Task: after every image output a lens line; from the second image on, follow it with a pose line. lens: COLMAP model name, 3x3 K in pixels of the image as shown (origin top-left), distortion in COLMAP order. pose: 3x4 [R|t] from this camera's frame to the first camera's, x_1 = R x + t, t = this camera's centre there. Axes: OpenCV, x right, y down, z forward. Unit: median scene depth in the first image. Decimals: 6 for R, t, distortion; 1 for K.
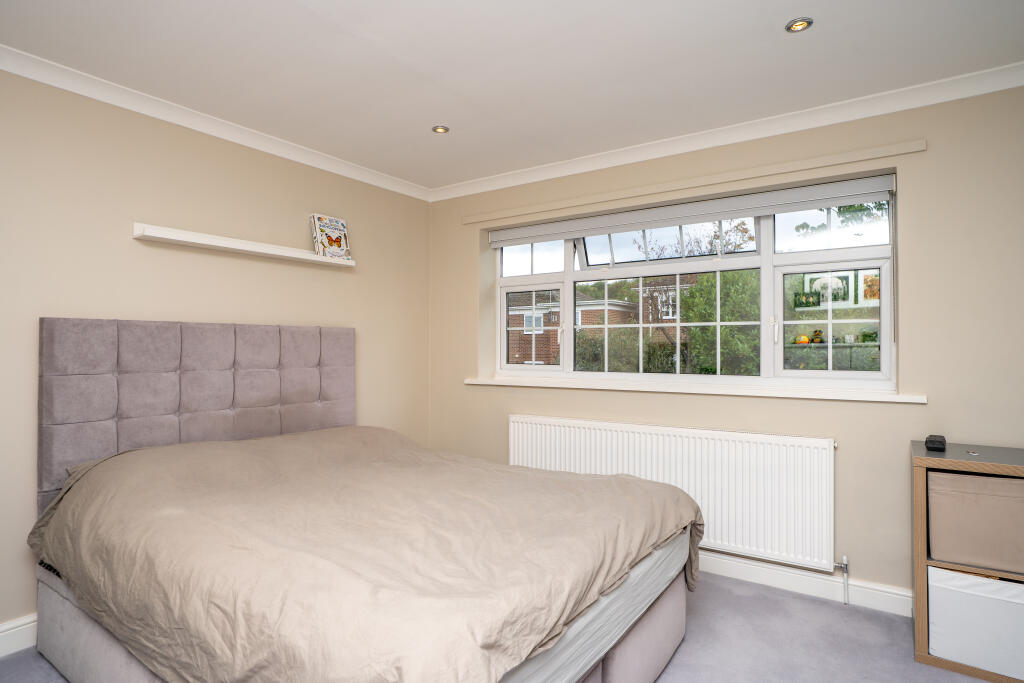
lens RADIAL K [[552.3, 0, 512.0], [0, 552.3, 341.5], [0, 0, 1]] dist [0.004701, 0.000733]
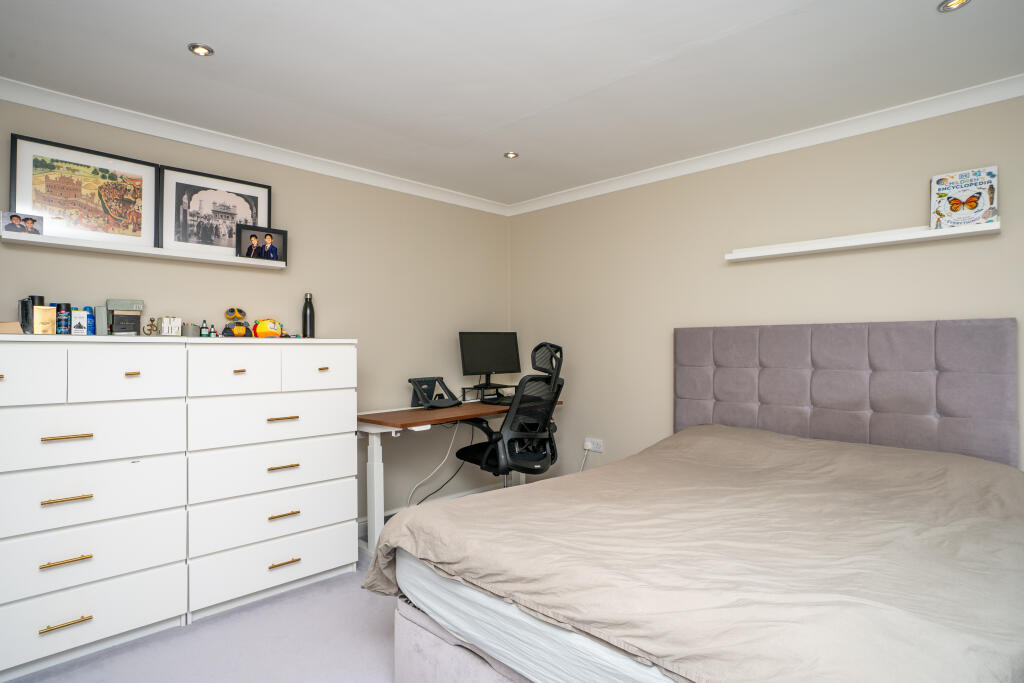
lens RADIAL K [[552.3, 0, 512.0], [0, 552.3, 341.5], [0, 0, 1]] dist [0.004701, 0.000733]
pose [[-0.172171, -0.008316, -0.985032, 0.569340], [0.011033, 0.999885, -0.010370, 0.004767], [0.985005, -0.012654, -0.172060, 0.593646]]
